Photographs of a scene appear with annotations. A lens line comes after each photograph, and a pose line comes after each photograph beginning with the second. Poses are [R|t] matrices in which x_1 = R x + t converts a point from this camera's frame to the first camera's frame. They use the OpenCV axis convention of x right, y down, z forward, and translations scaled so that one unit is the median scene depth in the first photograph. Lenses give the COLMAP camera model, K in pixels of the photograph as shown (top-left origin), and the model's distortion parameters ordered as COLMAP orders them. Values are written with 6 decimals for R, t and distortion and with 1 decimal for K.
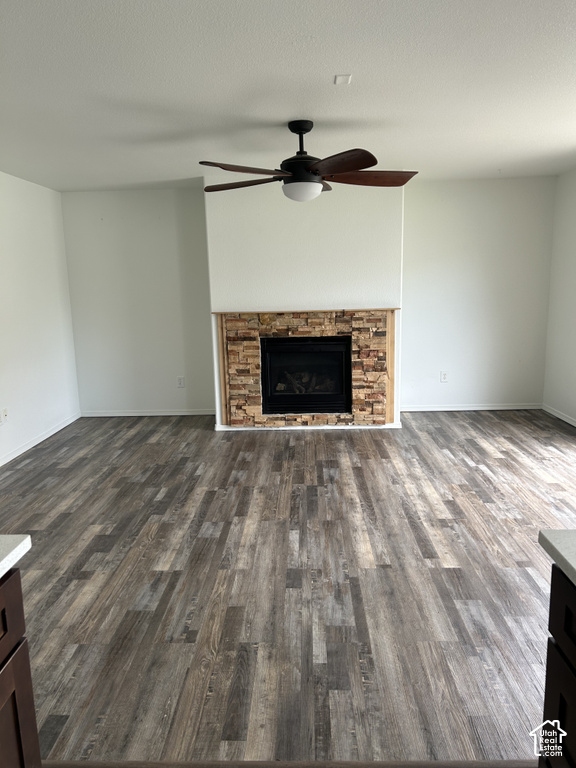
lens RADIAL K [[574.9, 0, 278.3], [0, 574.9, 404.1], [0, 0, 1]] dist [0.049474, -0.060773]
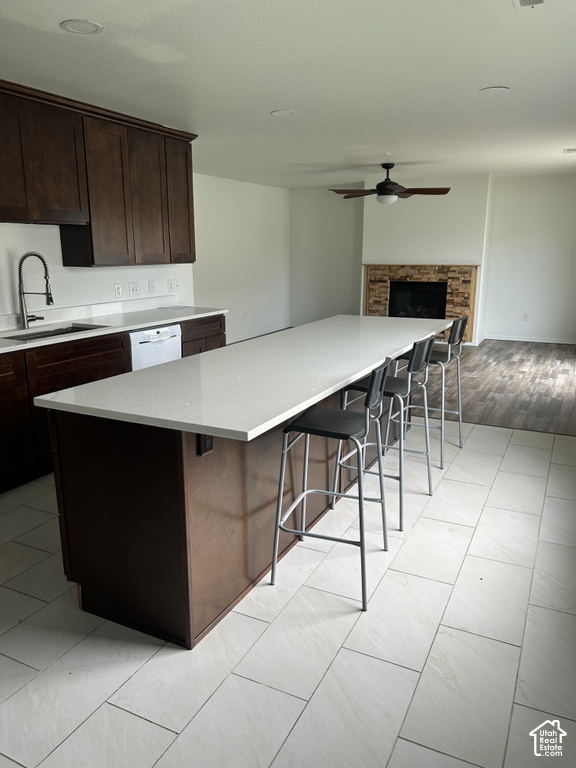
lens RADIAL K [[574.9, 0, 267.7], [0, 574.9, 389.4], [0, 0, 1]] dist [0.049474, -0.060773]
pose [[0.896015, 0.126950, -0.425489, 0.389119], [-0.108008, 0.991790, 0.068464, 0.111517], [0.430687, -0.015389, 0.902370, -0.603628]]
